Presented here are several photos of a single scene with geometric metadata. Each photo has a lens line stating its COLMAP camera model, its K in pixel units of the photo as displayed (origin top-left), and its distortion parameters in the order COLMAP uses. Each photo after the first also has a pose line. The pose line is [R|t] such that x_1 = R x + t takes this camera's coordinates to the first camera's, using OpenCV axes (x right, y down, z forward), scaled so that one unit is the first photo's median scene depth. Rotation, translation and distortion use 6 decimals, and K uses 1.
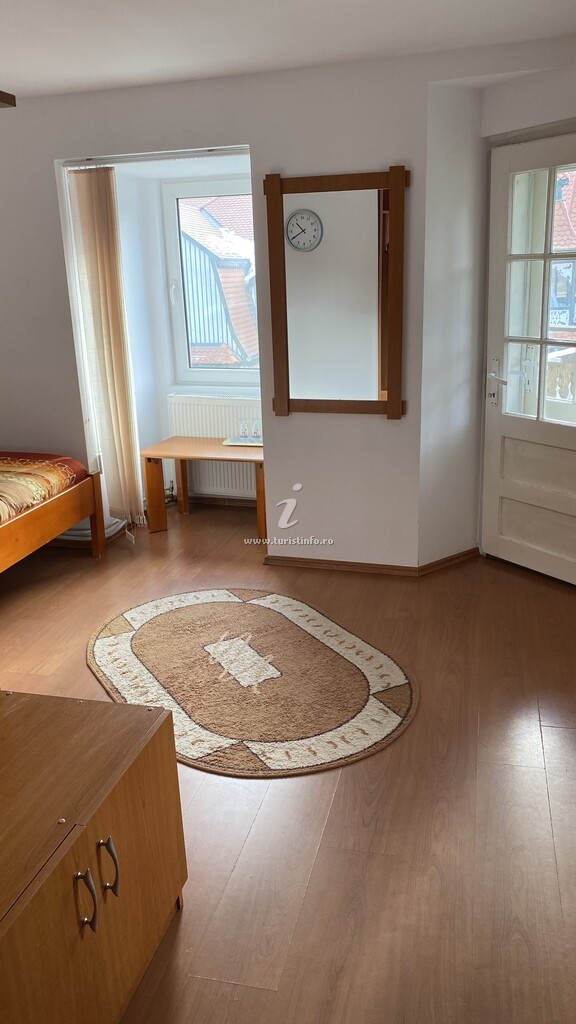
lens RADIAL K [[804.1, 0, 289.0], [0, 804.1, 508.3], [0, 0, 1]] dist [0.004941, 0.001496]
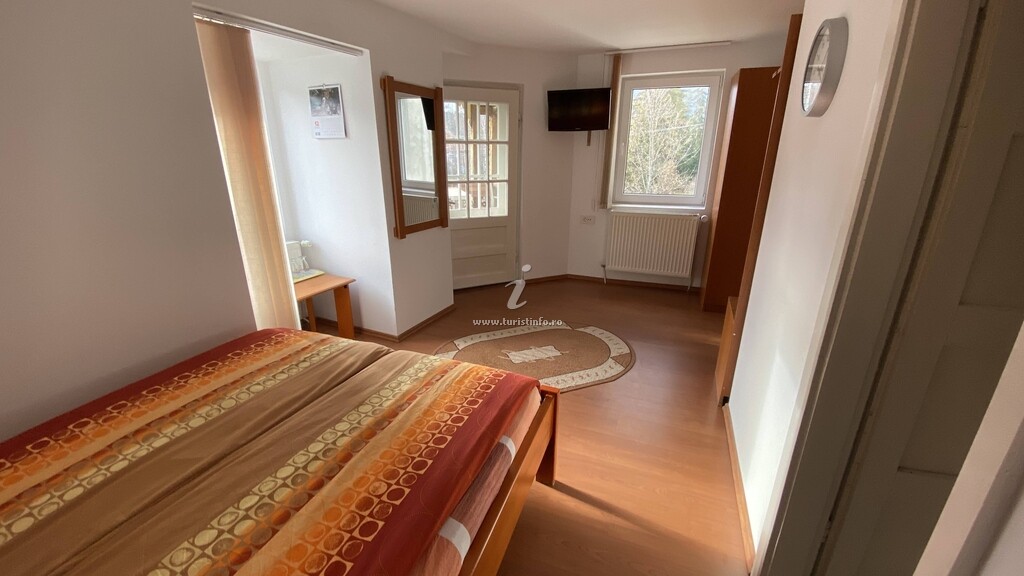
lens RADIAL K [[419.3, 0, 511.5], [0, 419.3, 291.6], [0, 0, 1]] dist [-0.000626, -0.000075]
pose [[0.120570, -0.293268, 0.948397, -0.841750], [0.284216, 0.925572, 0.250077, -0.180727], [-0.951149, 0.239398, 0.194948, 0.737654]]
